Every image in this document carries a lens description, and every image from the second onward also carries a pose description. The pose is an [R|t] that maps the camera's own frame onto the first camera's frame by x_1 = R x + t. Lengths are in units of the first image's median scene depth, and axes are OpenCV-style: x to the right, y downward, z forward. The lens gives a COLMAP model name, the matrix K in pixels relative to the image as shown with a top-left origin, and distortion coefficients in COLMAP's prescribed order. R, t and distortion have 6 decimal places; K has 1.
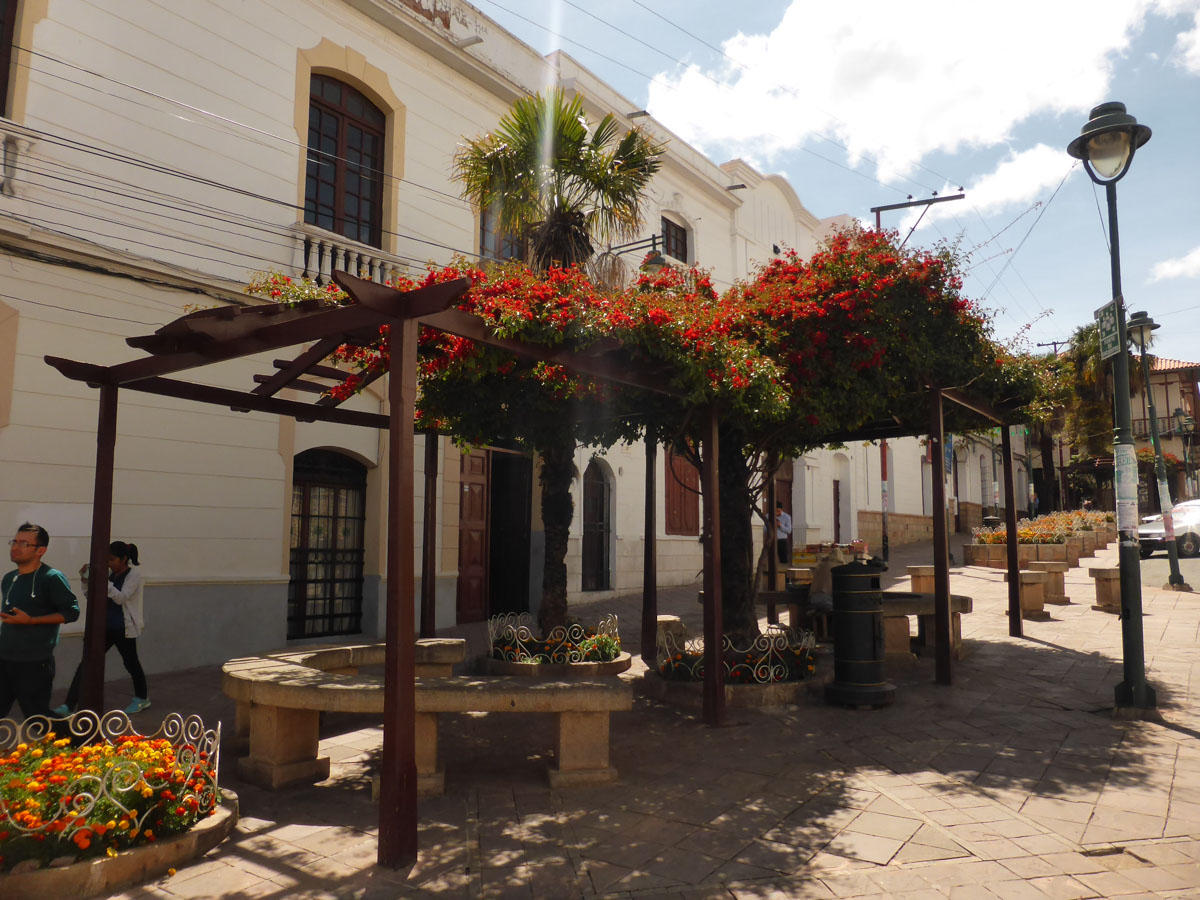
lens RADIAL K [[867.0, 0, 600.0], [0, 867.0, 450.0], [0, 0, 1]] dist [-0.030324, 0.026500]
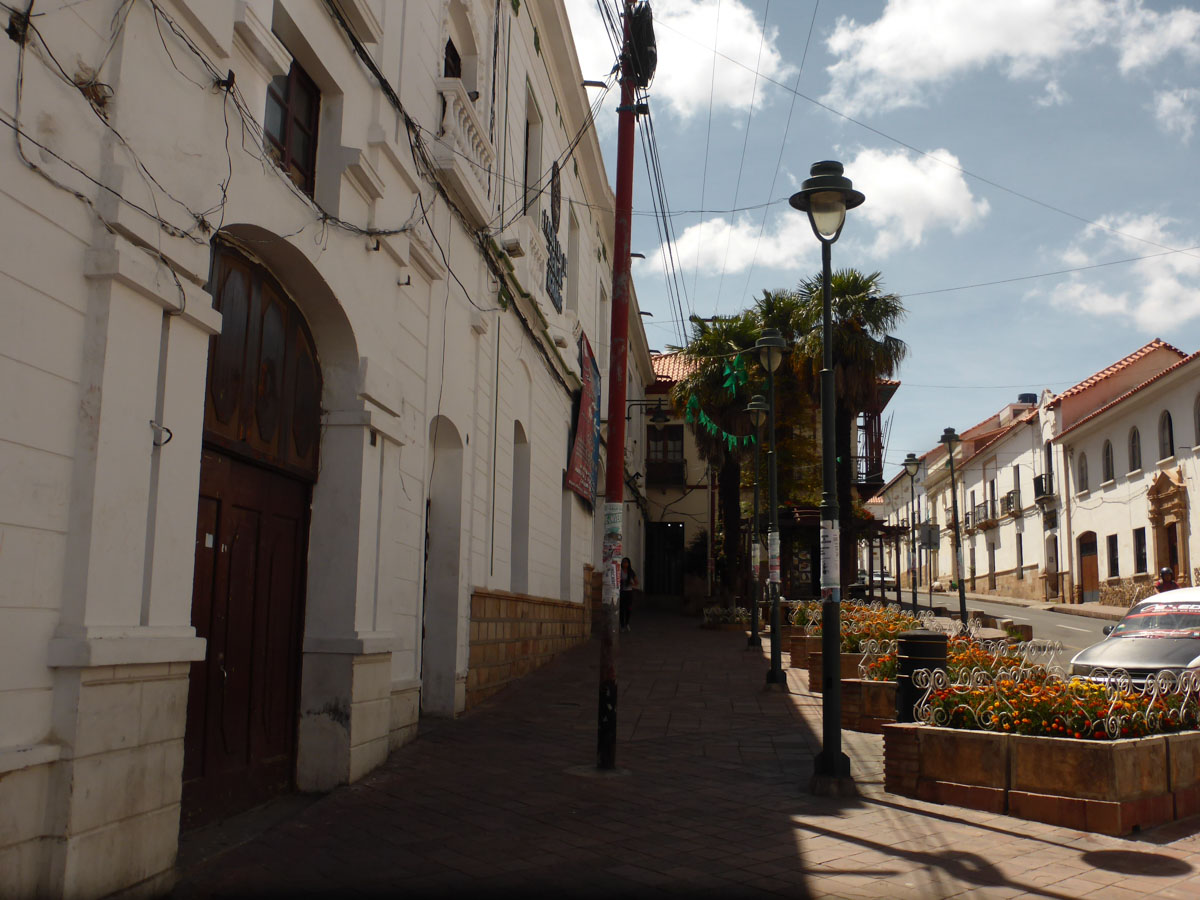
lens RADIAL K [[1152.2, 0, 600.0], [0, 1152.2, 450.0], [0, 0, 1]] dist [0.000889, 0.001182]
pose [[0.868956, 0.084250, 0.487665, 0.107262], [-0.064568, 0.996280, -0.057068, 0.036548], [-0.490659, 0.018102, 0.871163, 0.558898]]
